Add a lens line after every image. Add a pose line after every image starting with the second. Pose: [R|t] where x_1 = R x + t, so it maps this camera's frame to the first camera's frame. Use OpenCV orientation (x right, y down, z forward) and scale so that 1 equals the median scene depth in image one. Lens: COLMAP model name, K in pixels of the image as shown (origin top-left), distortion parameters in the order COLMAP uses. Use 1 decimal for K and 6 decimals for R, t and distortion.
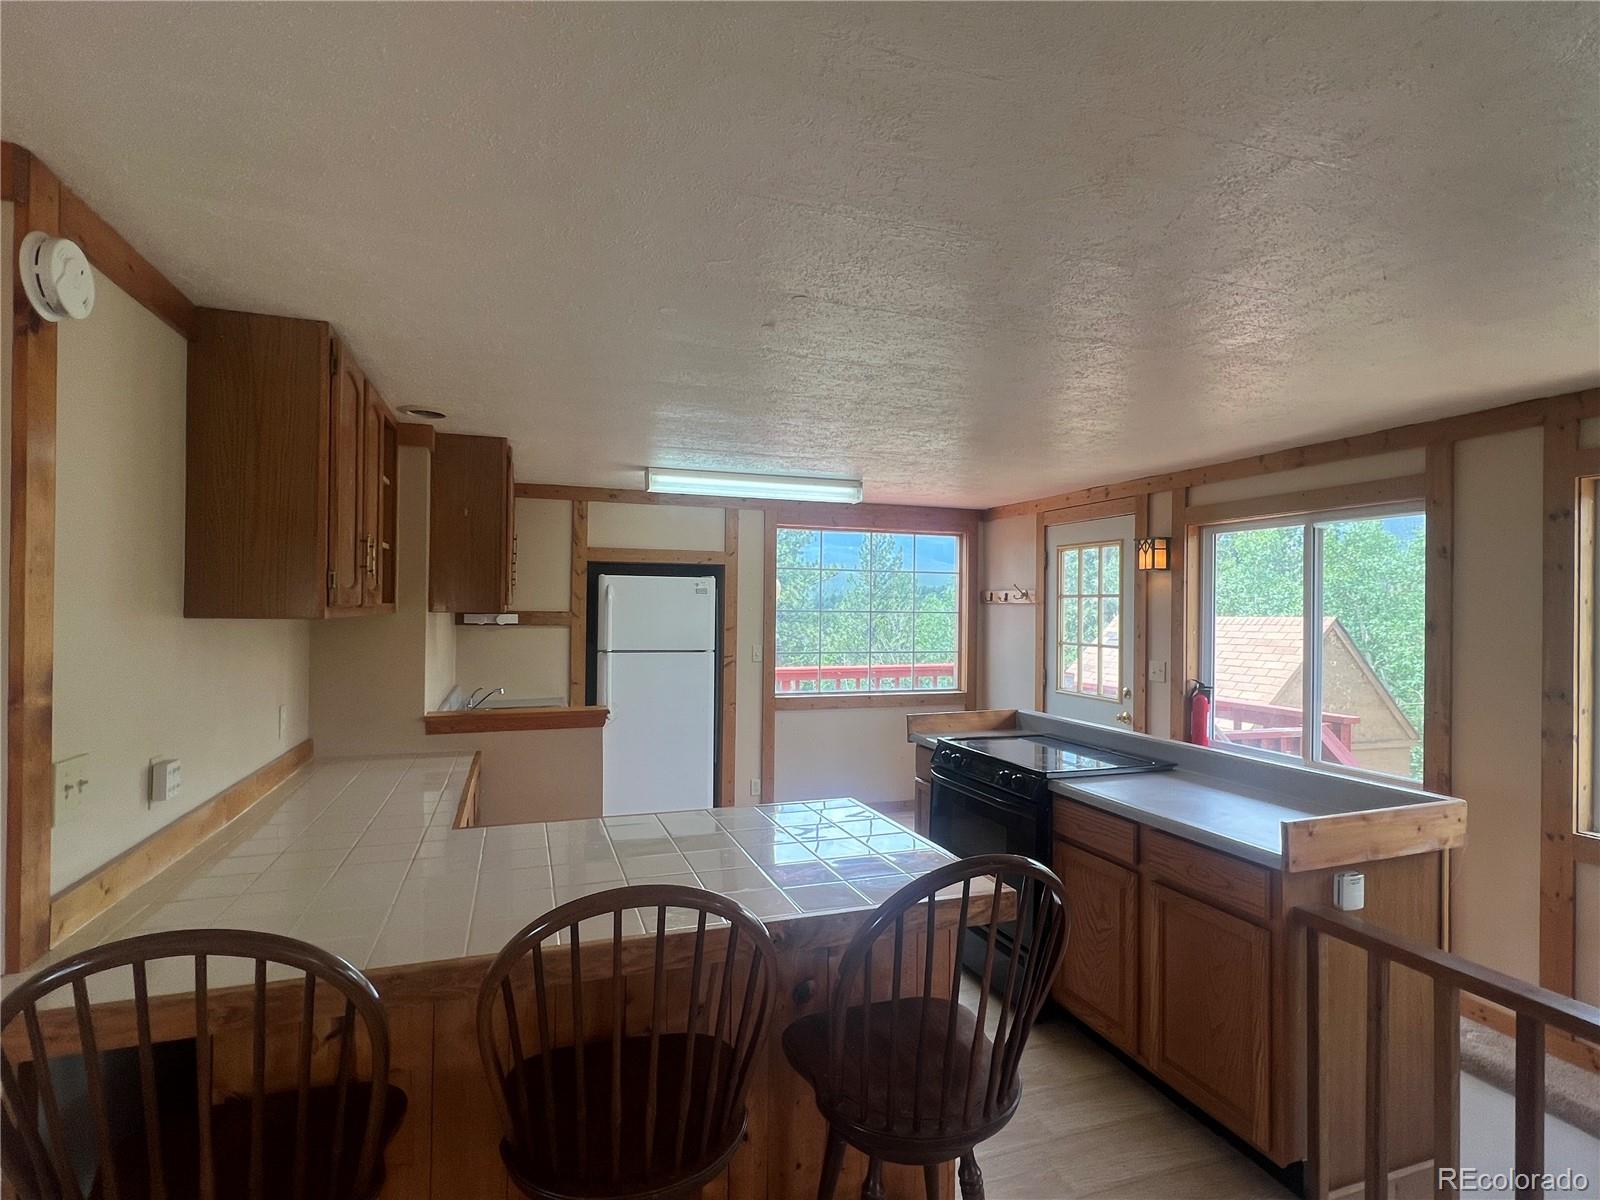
lens RADIAL K [[791.8, 0, 794.7], [0, 791.8, 605.7], [0, 0, 1]] dist [-0.001035, 0.000188]
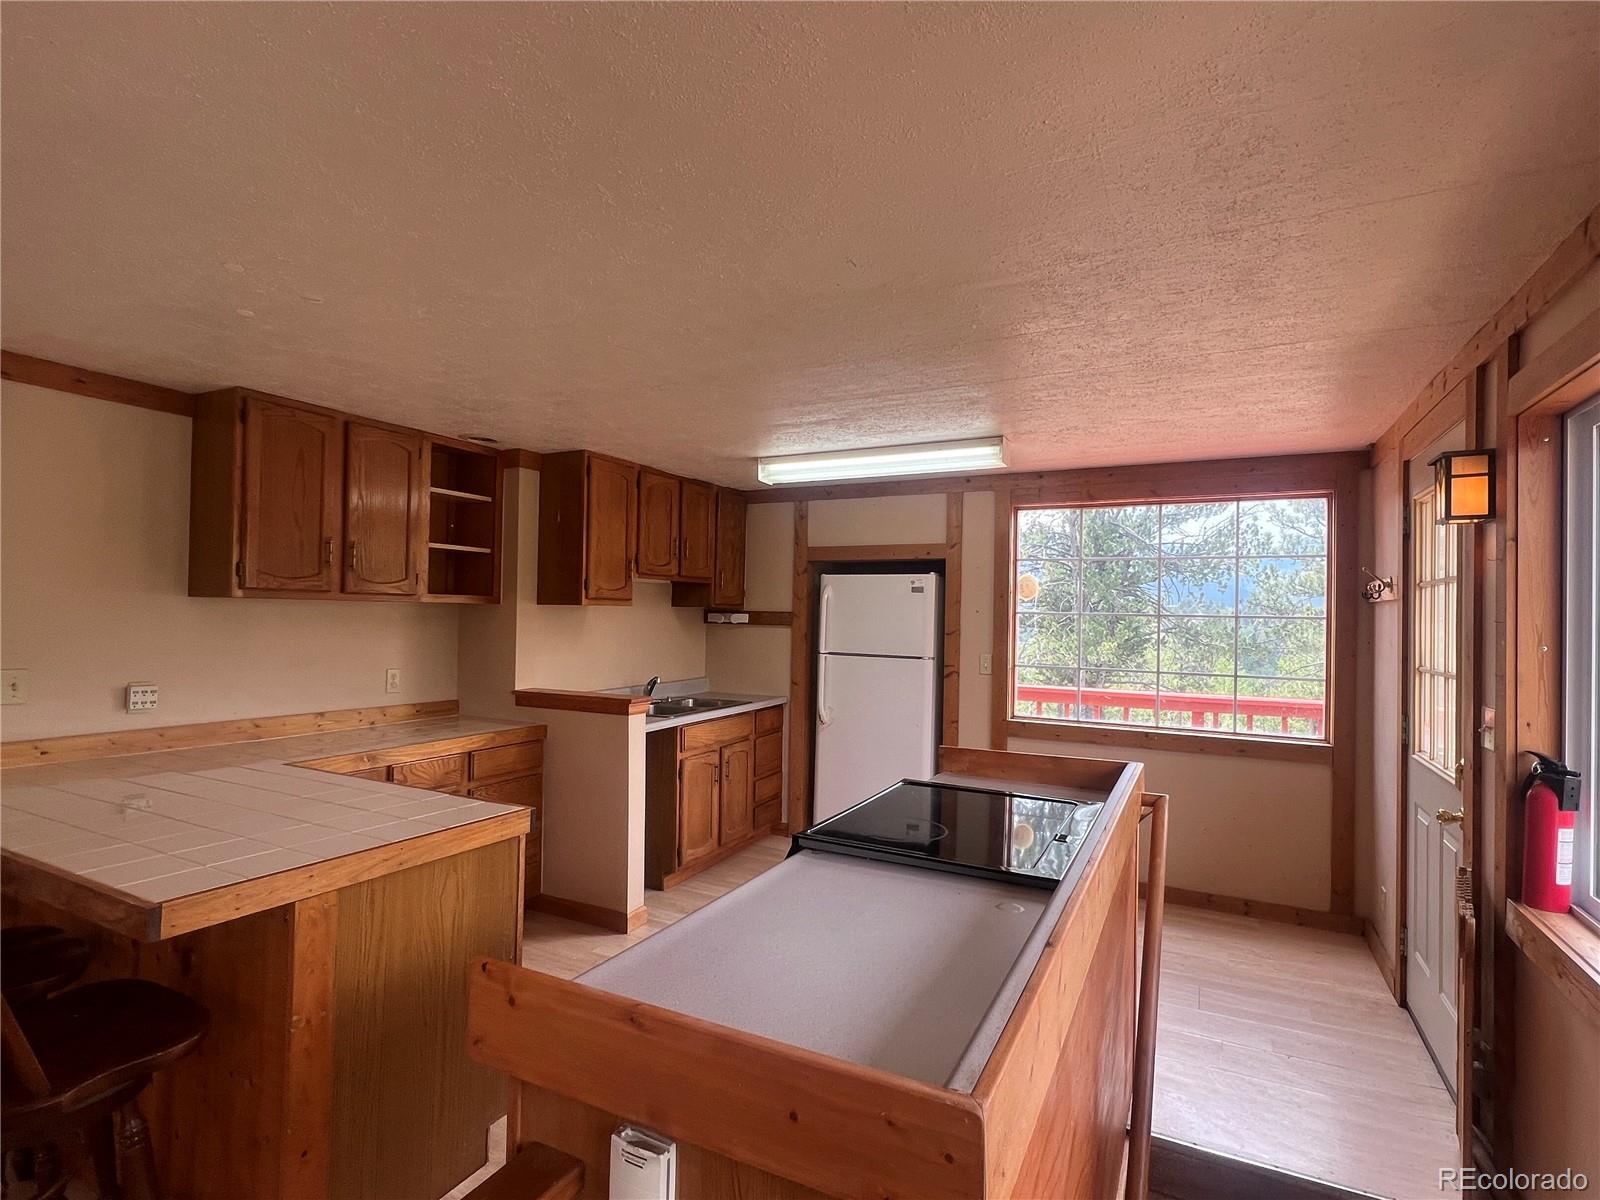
lens RADIAL K [[791.8, 0, 794.7], [0, 791.8, 606.3], [0, 0, 1]] dist [-0.001035, 0.000188]
pose [[0.682510, -0.004587, -0.730862, 0.445029], [-0.012221, 0.999769, -0.017686, 0.017733], [0.730774, 0.021003, 0.682296, 0.311133]]
